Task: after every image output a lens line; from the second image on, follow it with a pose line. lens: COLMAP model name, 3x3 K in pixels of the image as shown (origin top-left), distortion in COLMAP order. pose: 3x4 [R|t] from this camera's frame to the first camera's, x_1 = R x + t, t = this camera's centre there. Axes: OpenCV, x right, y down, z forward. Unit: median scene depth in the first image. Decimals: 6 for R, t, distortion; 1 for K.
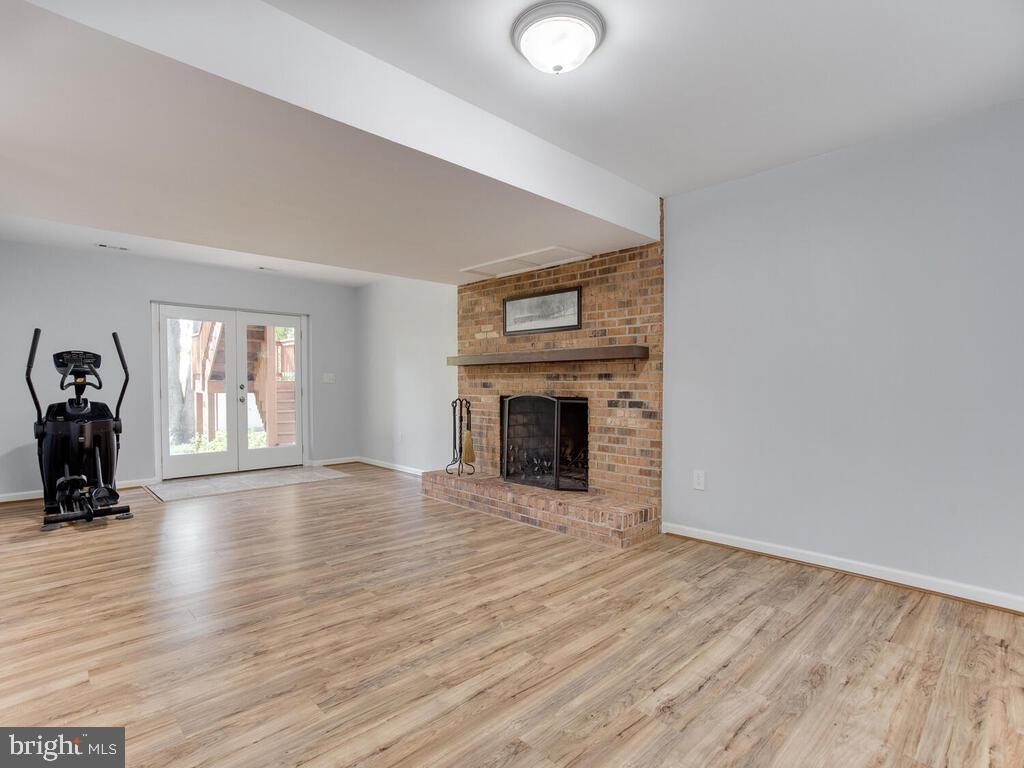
lens RADIAL K [[514.2, 0, 534.9], [0, 514.2, 394.1], [0, 0, 1]] dist [0.004114, 0.002106]
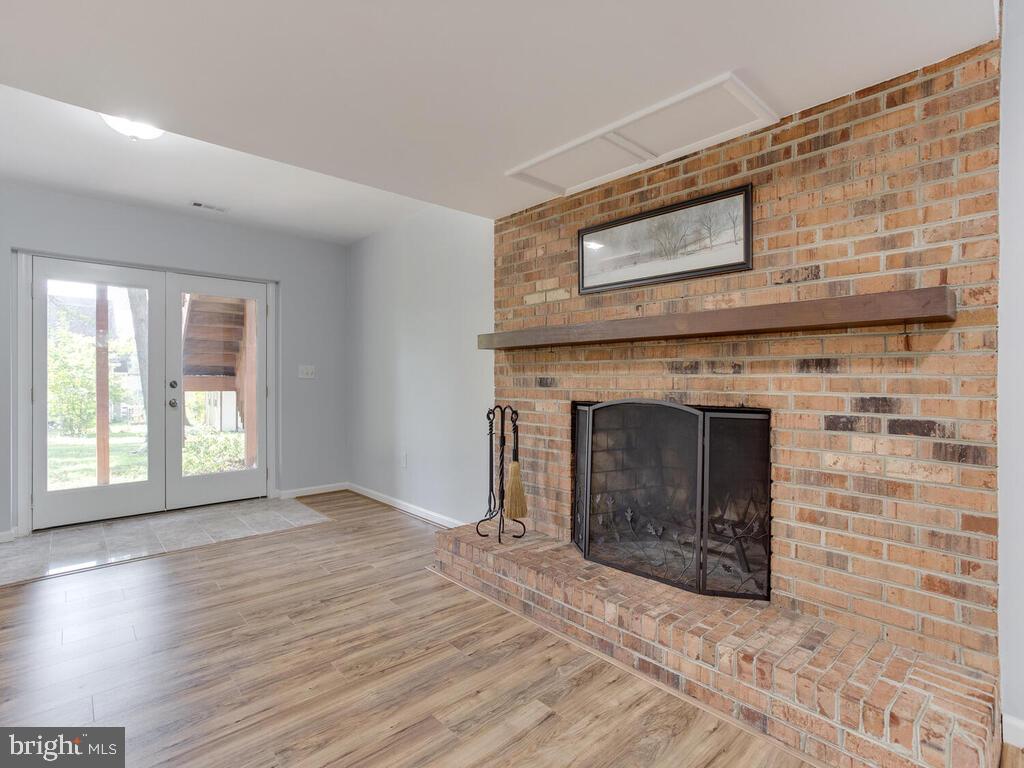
lens RADIAL K [[514.2, 0, 513.2], [0, 514.2, 381.0], [0, 0, 1]] dist [0.004114, 0.002106]
pose [[0.997476, 0.001360, -0.070988, -0.105650], [-0.002664, 0.999829, -0.018280, -0.009700], [0.070951, 0.018423, 0.997310, 0.494305]]
